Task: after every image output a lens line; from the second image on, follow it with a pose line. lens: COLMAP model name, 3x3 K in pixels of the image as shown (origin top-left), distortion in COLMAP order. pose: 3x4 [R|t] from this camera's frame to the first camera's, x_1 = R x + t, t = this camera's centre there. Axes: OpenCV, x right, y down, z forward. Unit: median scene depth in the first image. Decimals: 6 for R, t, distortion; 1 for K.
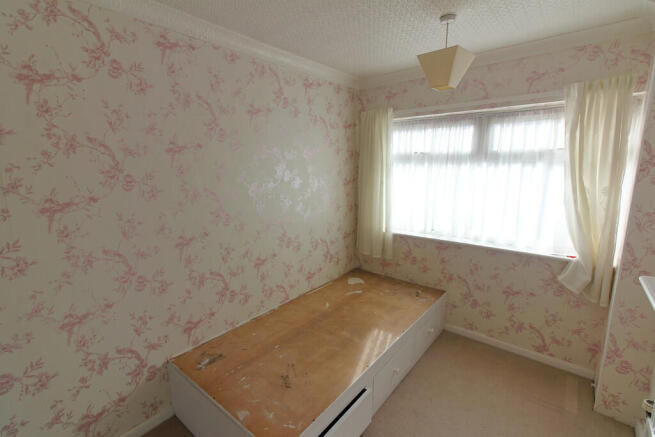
lens RADIAL K [[302.5, 0, 325.8], [0, 302.5, 215.6], [0, 0, 1]] dist [-0.000528, -0.000031]
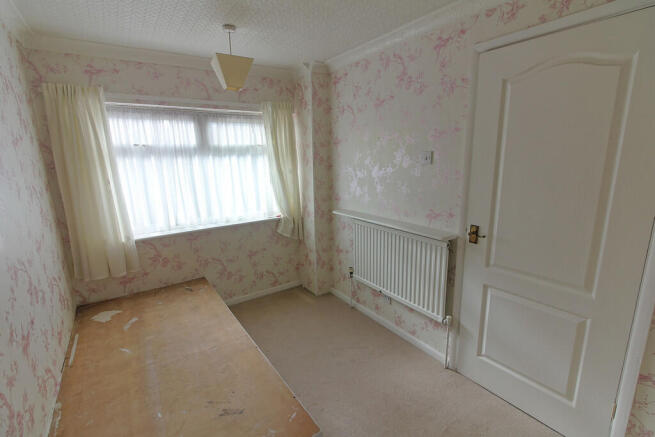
lens RADIAL K [[302.5, 0, 325.5], [0, 302.5, 216.8], [0, 0, 1]] dist [-0.000528, -0.000031]
pose [[0.262149, -0.196963, 0.944713, -0.481158], [0.181215, 0.971582, 0.152279, -0.042740], [-0.947860, 0.131277, 0.290392, 0.273024]]
